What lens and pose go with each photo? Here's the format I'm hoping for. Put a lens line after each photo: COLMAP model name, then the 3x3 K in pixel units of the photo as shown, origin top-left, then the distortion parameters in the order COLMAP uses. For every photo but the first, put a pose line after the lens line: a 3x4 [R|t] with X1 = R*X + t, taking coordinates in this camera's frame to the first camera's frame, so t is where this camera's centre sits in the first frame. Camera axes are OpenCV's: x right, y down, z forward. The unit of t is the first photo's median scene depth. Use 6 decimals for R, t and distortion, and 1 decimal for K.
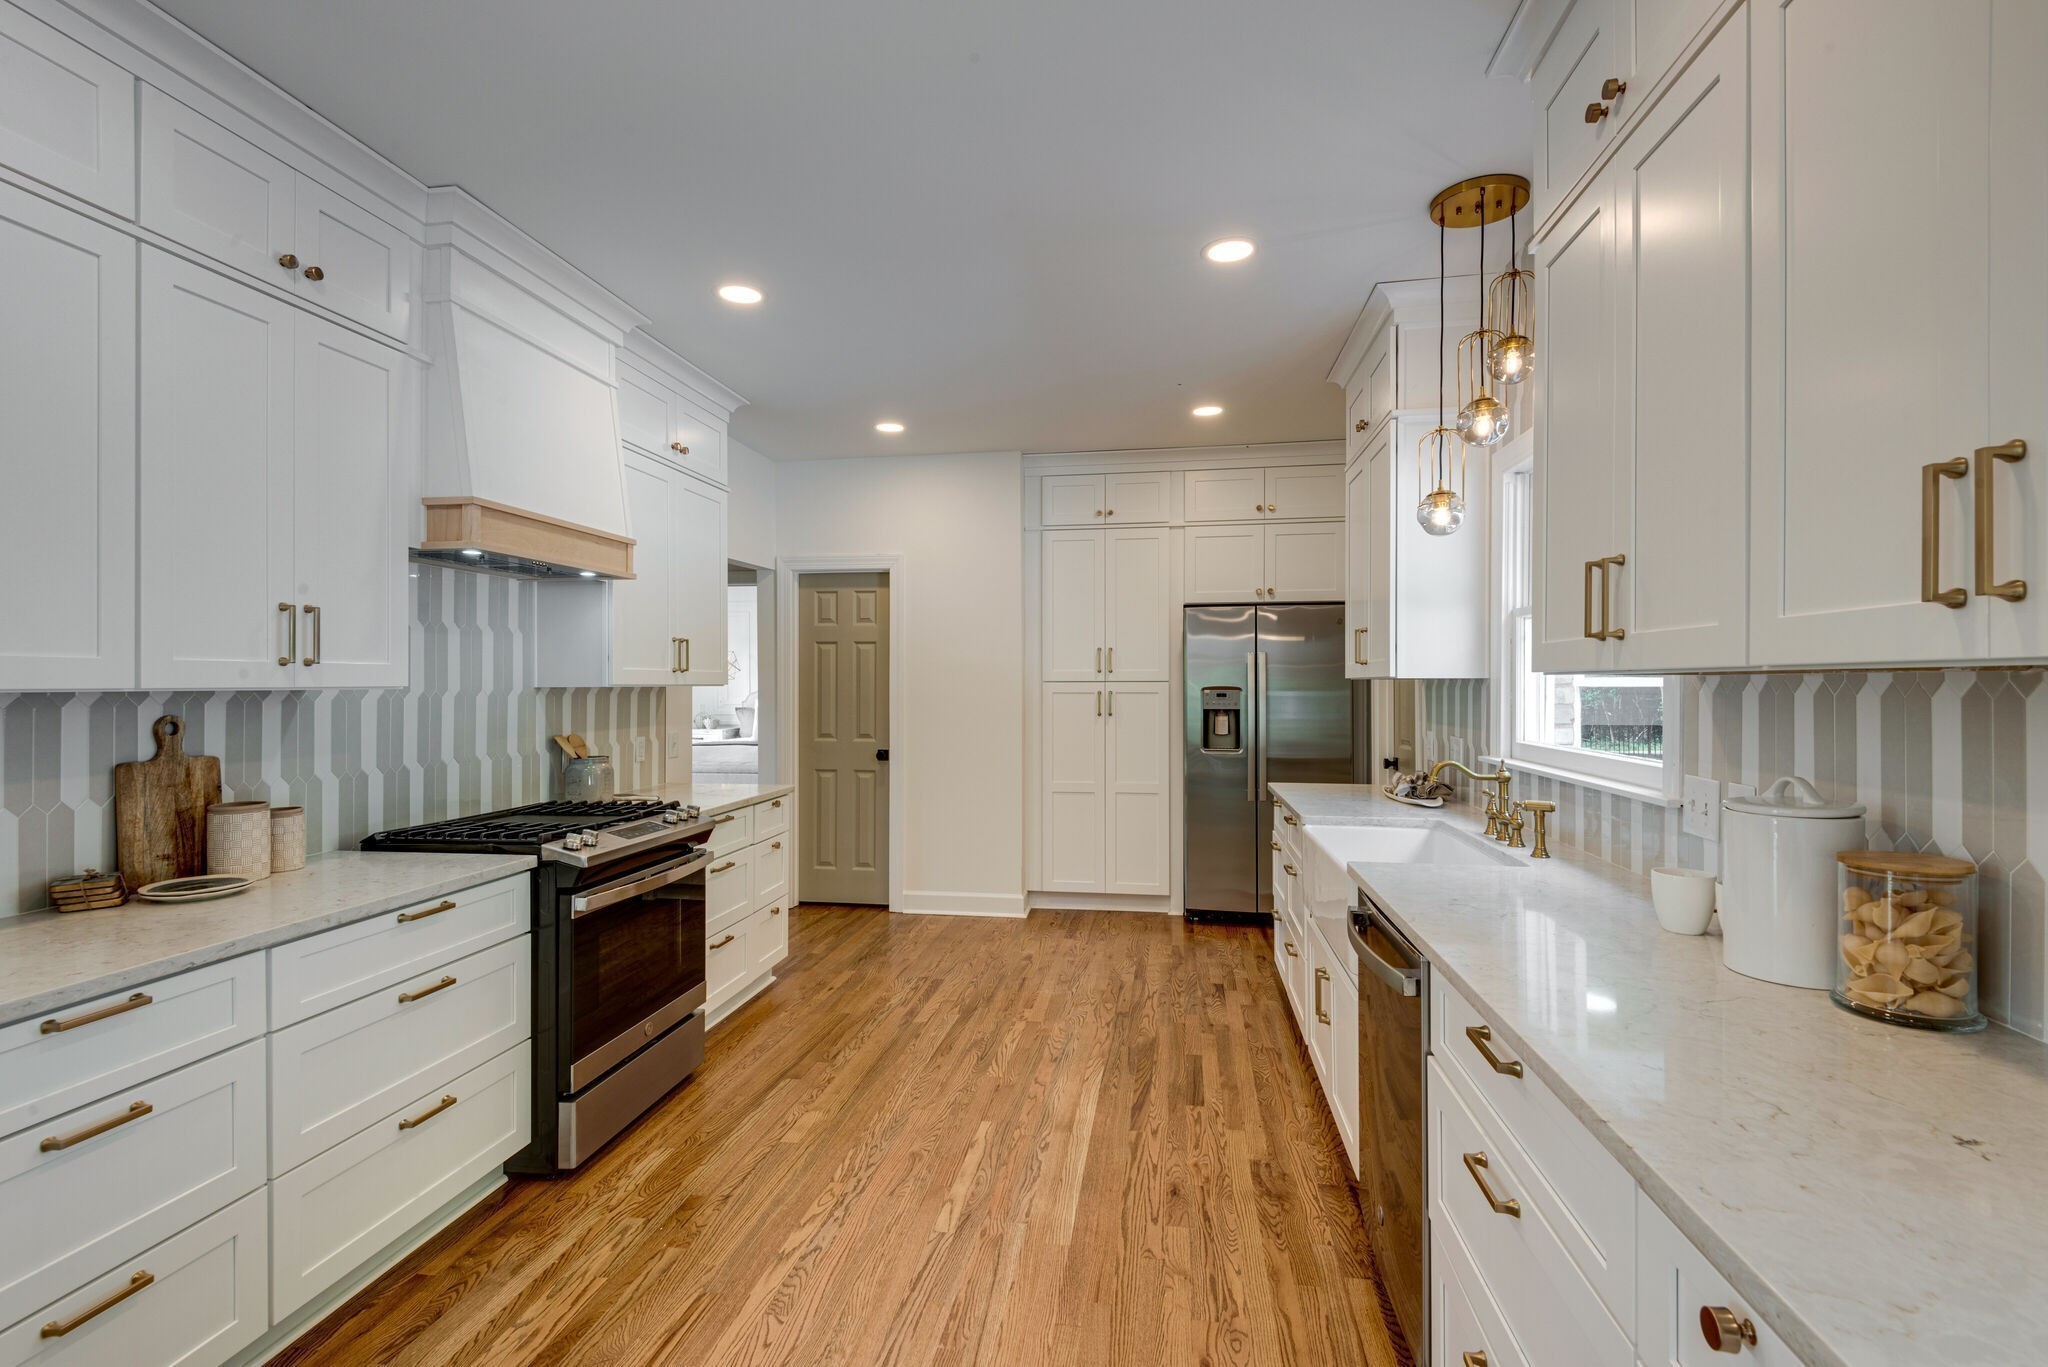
lens RADIAL K [[933.5, 0, 1024.4], [0, 933.5, 681.2], [0, 0, 1]] dist [0.041049, -0.018365]
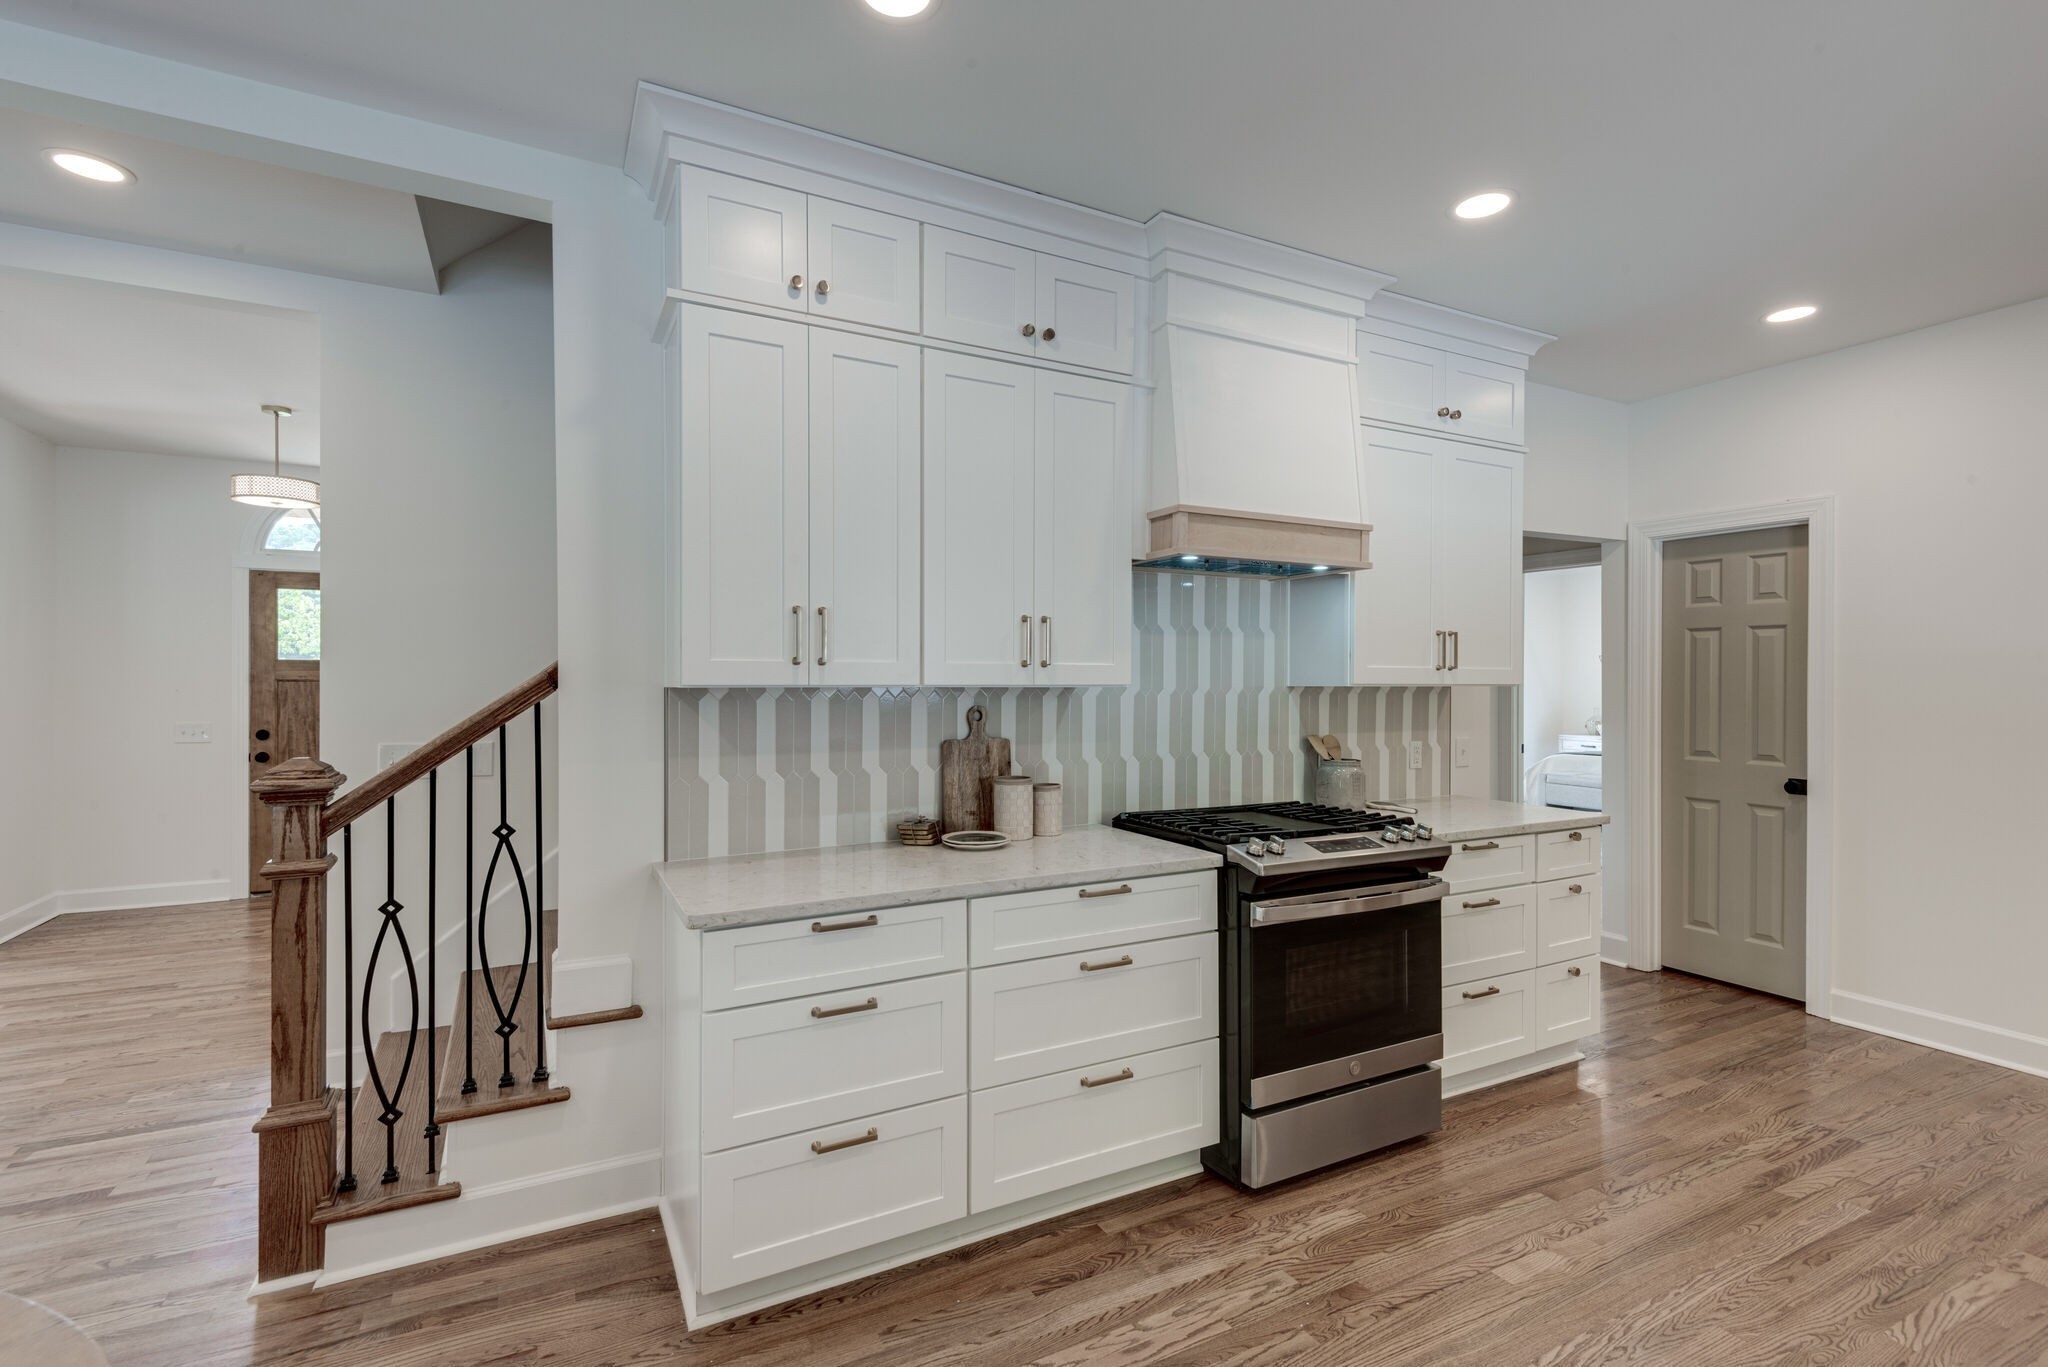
lens RADIAL K [[933.5, 0, 1024.4], [0, 933.5, 681.2], [0, 0, 1]] dist [0.041049, -0.018365]
pose [[0.604351, 0.002855, -0.796713, 0.111671], [-0.001846, 0.999996, 0.002183, -0.000439], [0.796716, 0.000151, 0.604354, 0.184541]]
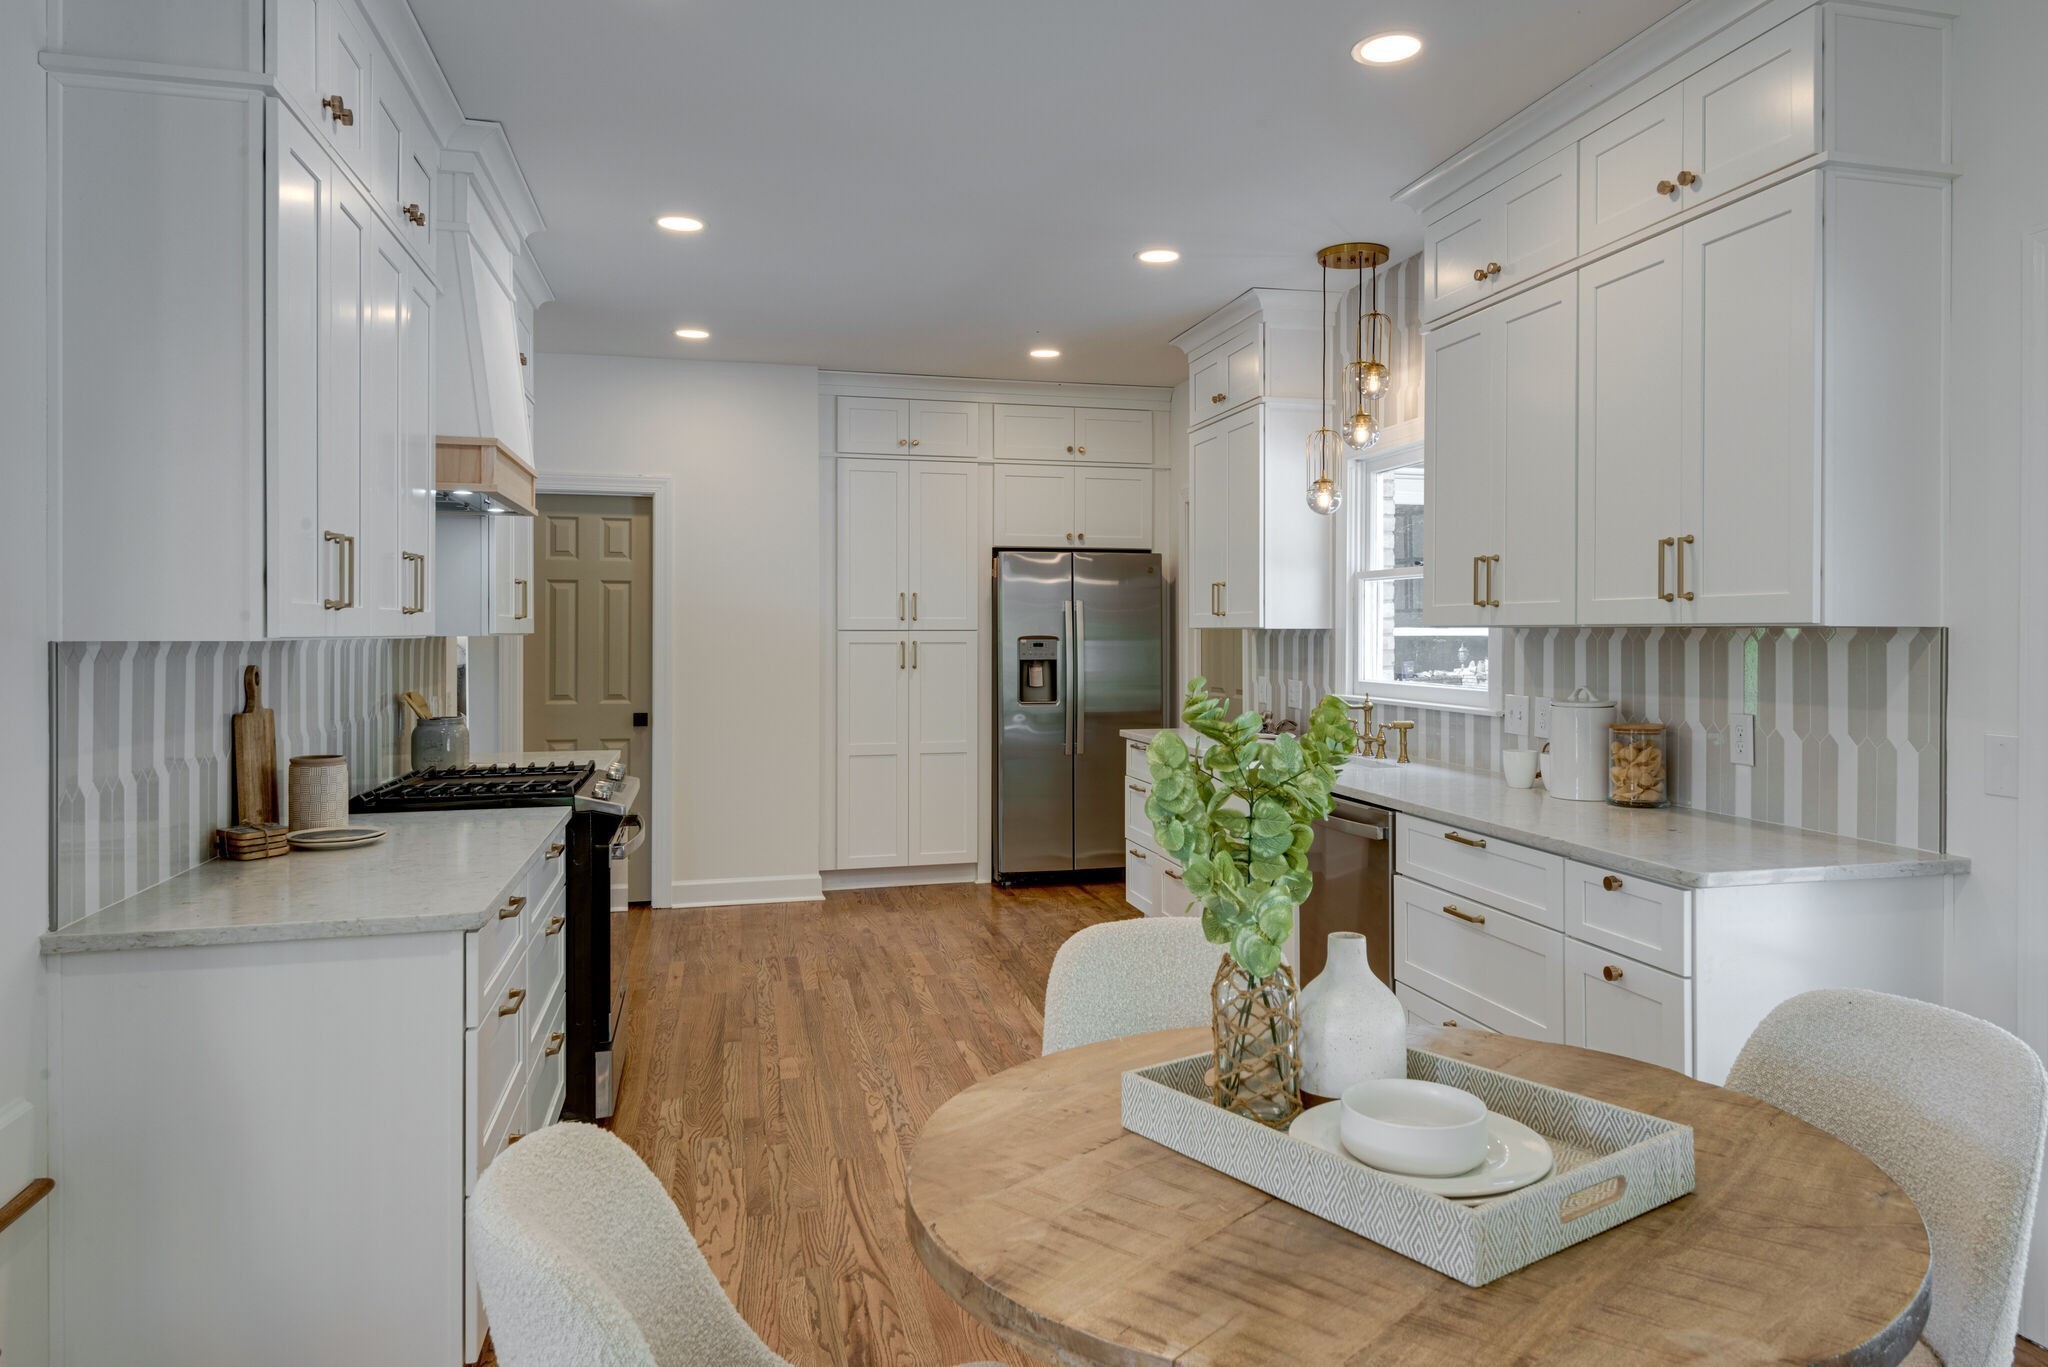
lens RADIAL K [[1326.4, 0, 1094.3], [0, 1326.4, 625.7], [0, 0, 1]] dist [0.058093, -0.000442]
pose [[0.909129, 0.003551, 0.416500, -0.470685], [-0.002578, 0.999992, -0.002899, -0.001423], [-0.416507, 0.001562, 0.909131, -0.393395]]
